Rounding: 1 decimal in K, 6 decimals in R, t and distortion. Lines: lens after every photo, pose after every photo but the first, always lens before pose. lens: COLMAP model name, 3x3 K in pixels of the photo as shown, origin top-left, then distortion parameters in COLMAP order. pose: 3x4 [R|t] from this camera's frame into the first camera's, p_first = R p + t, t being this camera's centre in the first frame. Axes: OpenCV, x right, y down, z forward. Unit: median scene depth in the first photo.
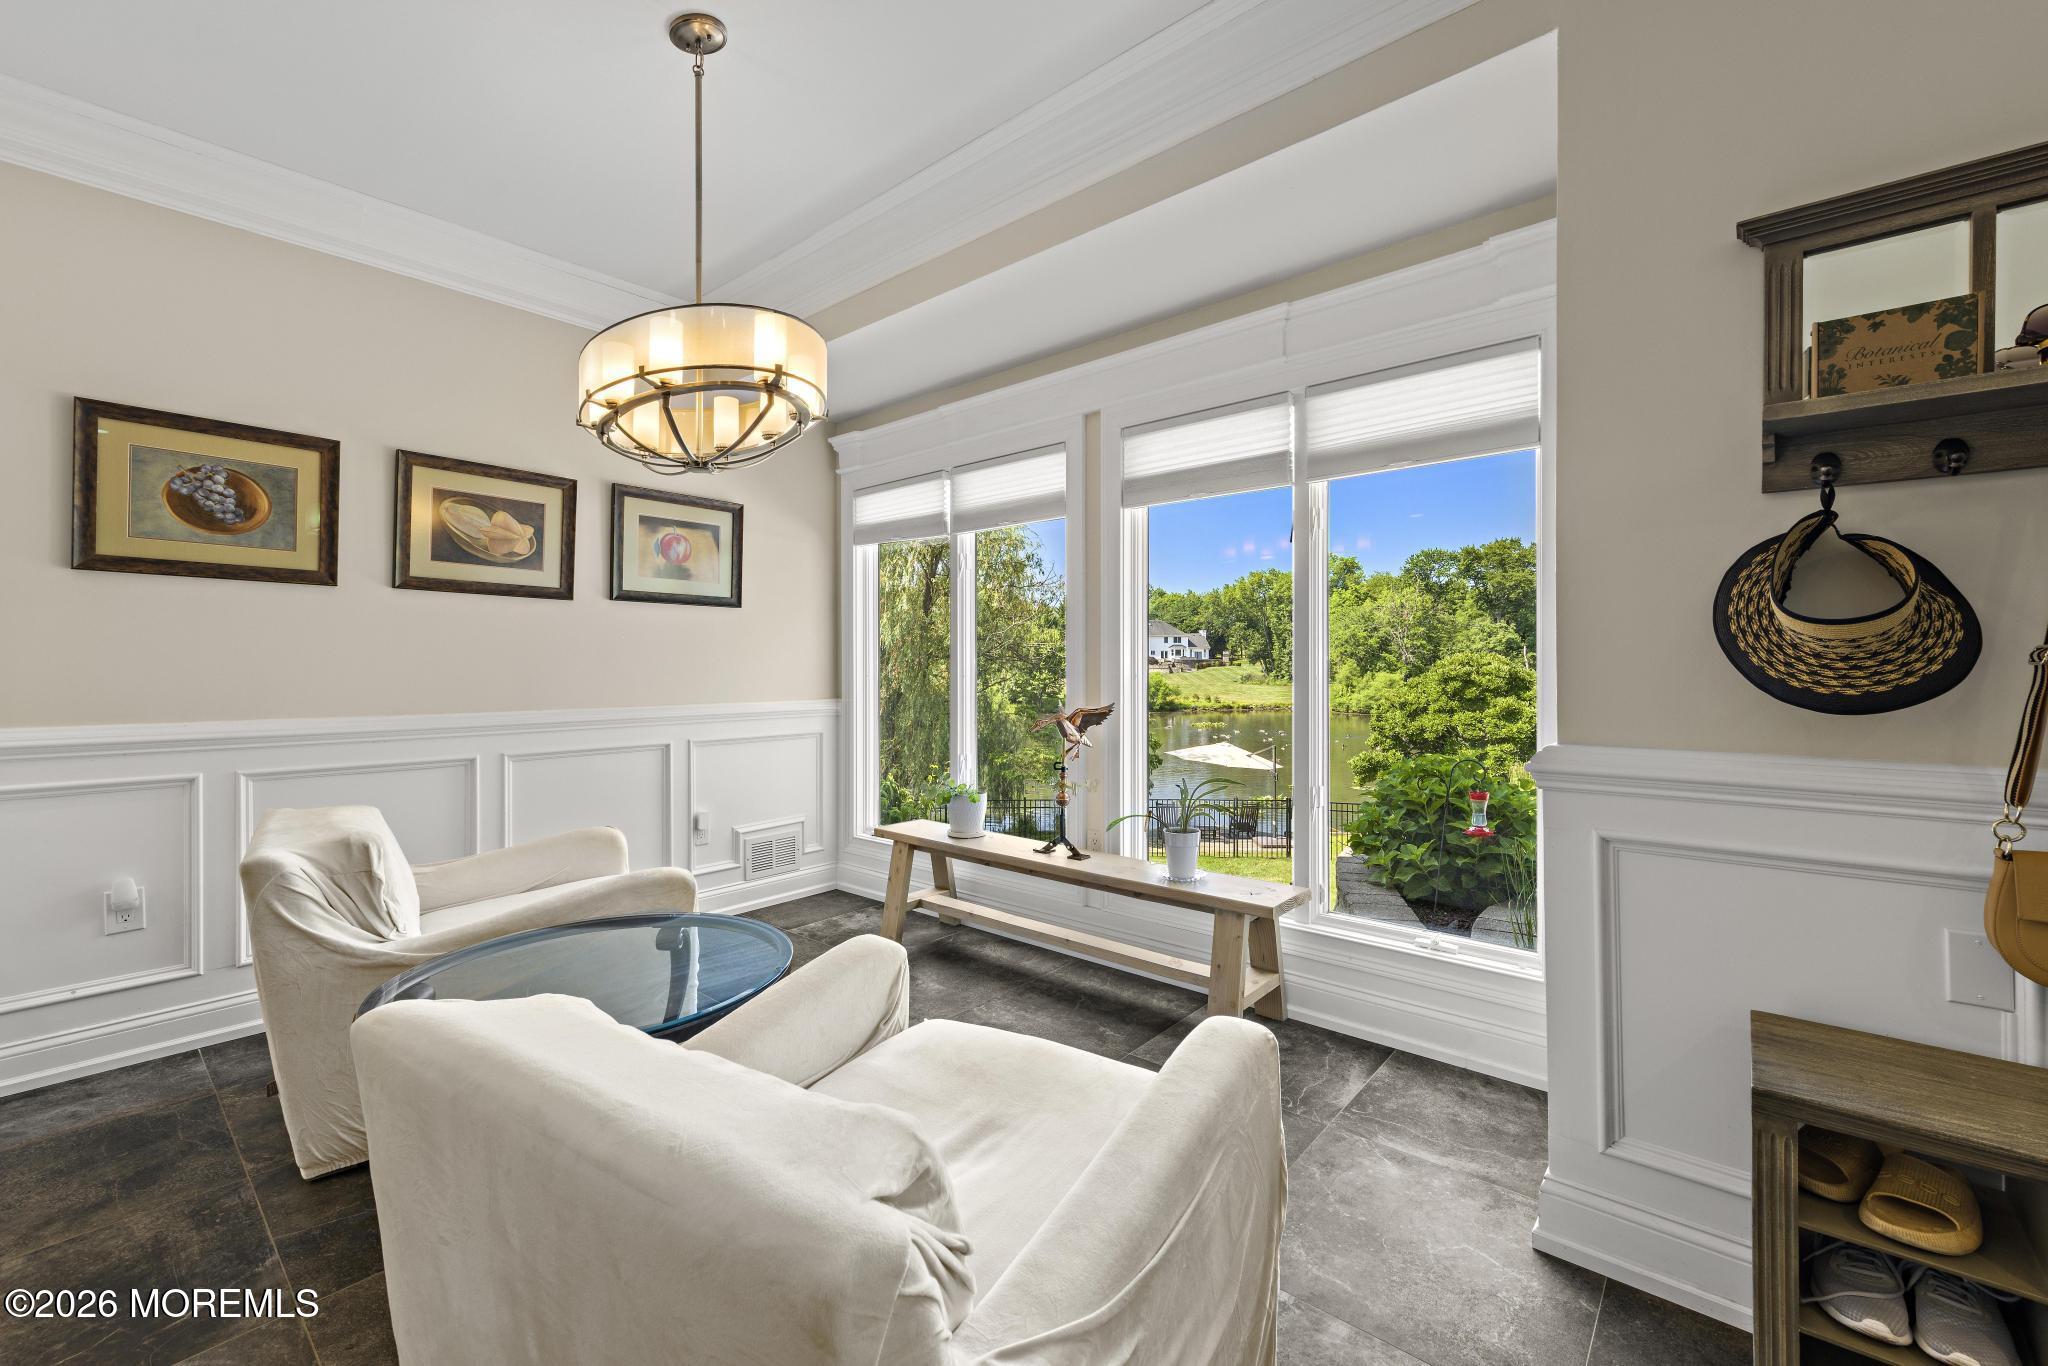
lens RADIAL K [[839.9, 0, 1040.9], [0, 839.9, 671.3], [0, 0, 1]] dist [0.000592, 0.000284]
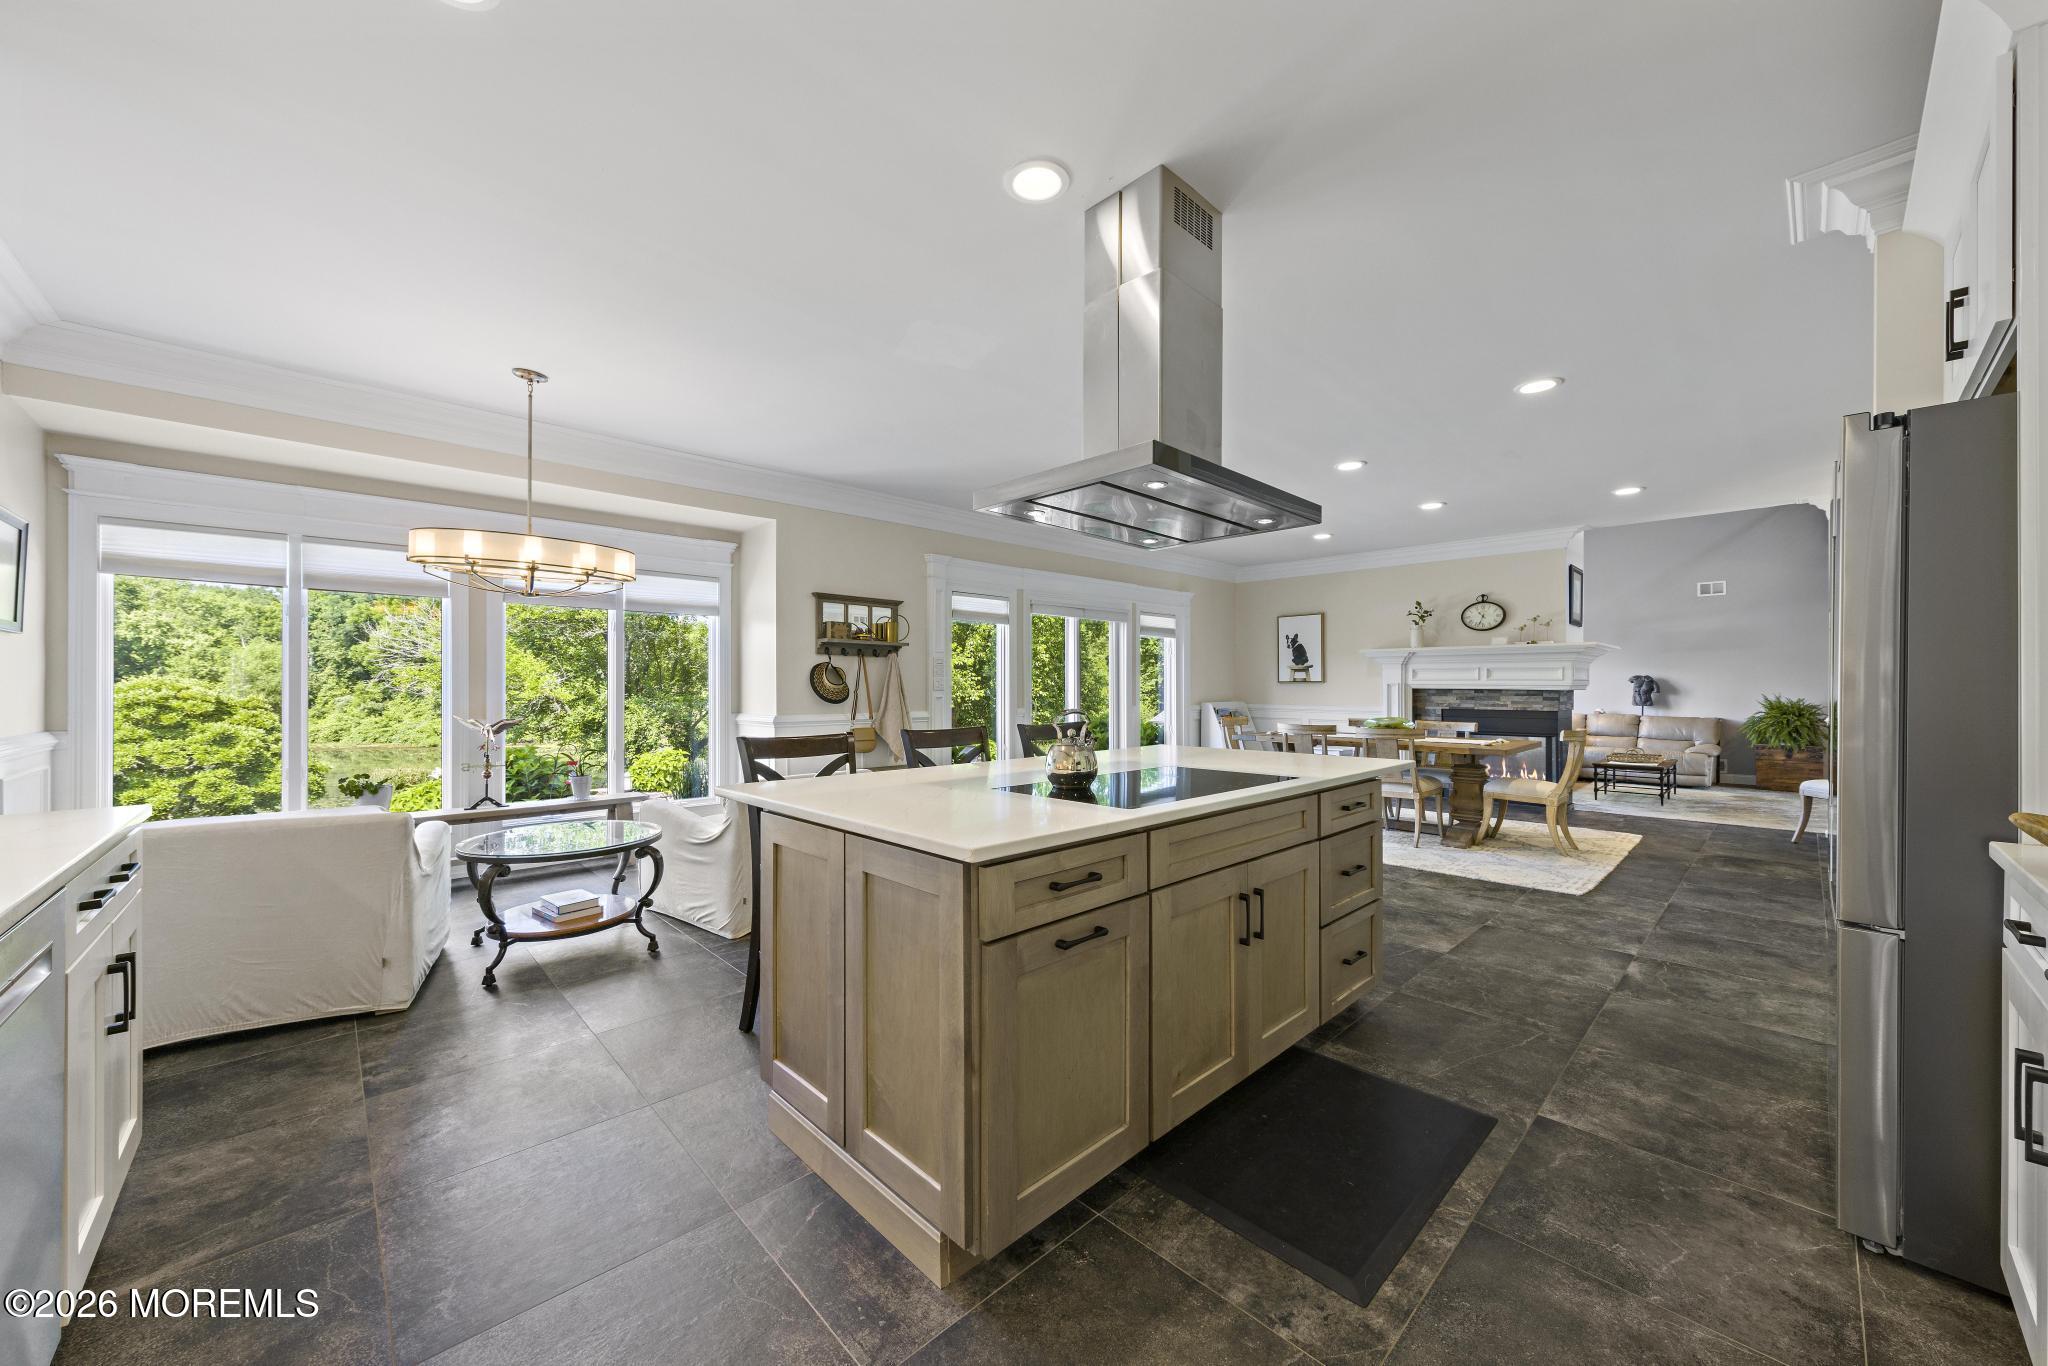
lens RADIAL K [[734.8, 0, 1024.0], [0, 734.8, 683.0], [0, 0, 1]] dist [0.000642, 0.000090]
pose [[0.105901, 0.007346, 0.994350, -1.259296], [0.006419, 0.999947, -0.008071, -0.011104], [-0.994356, 0.007237, 0.105848, -0.215652]]
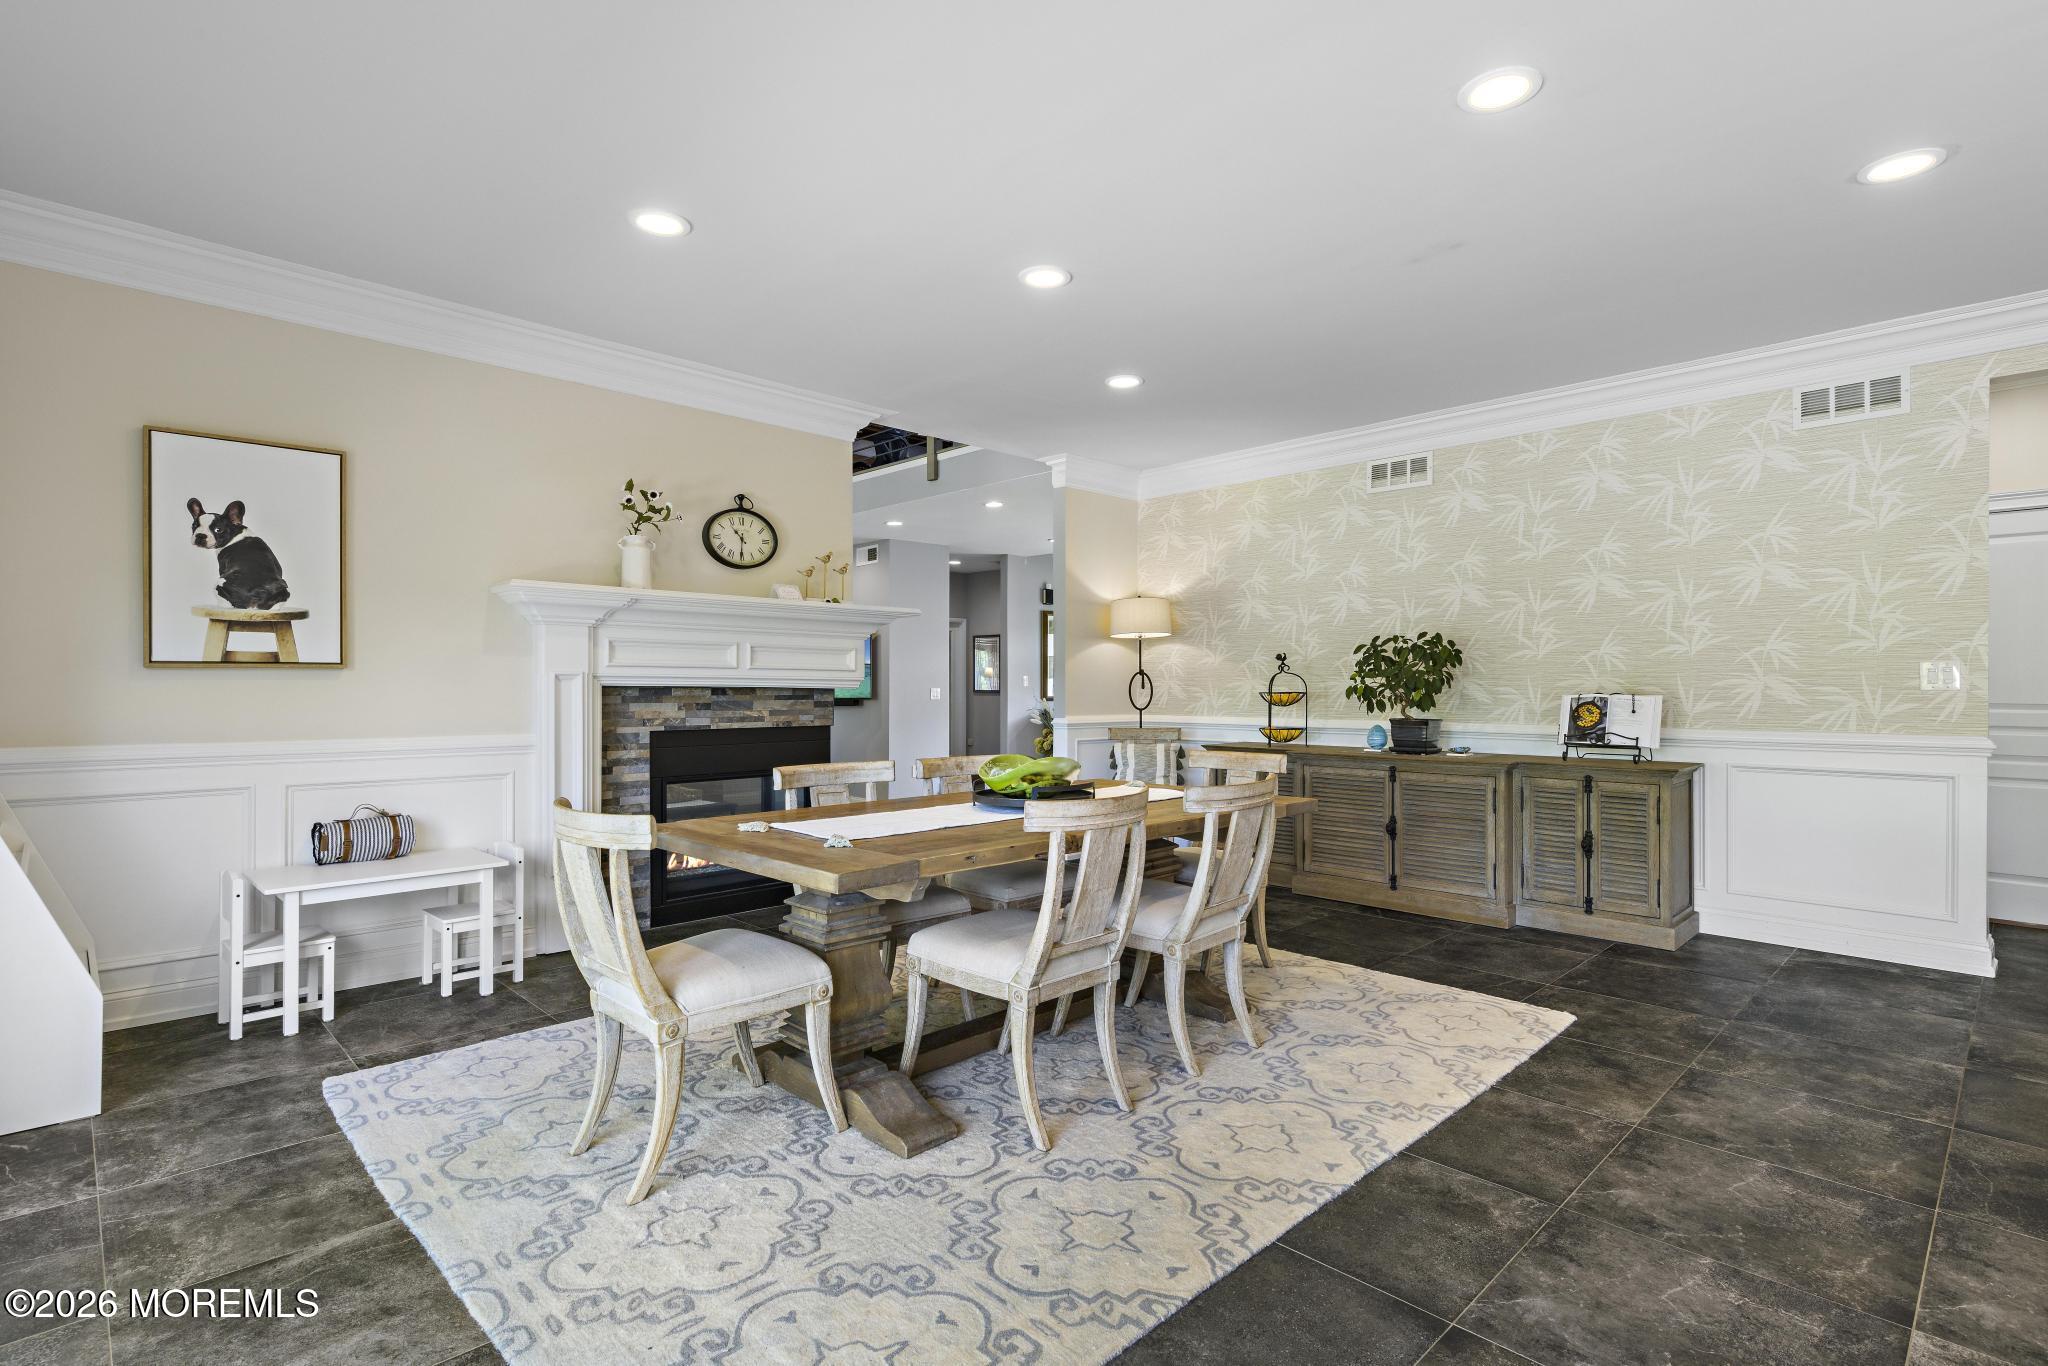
lens RADIAL K [[984.3, 0, 1020.3], [0, 984.3, 684.7], [0, 0, 1]] dist [0.003178, 0.000489]
pose [[-0.995778, 0.001918, 0.091778, 0.645932], [0.002318, 0.999988, 0.004250, -0.010168], [-0.091769, 0.004444, -0.995770, 0.073794]]
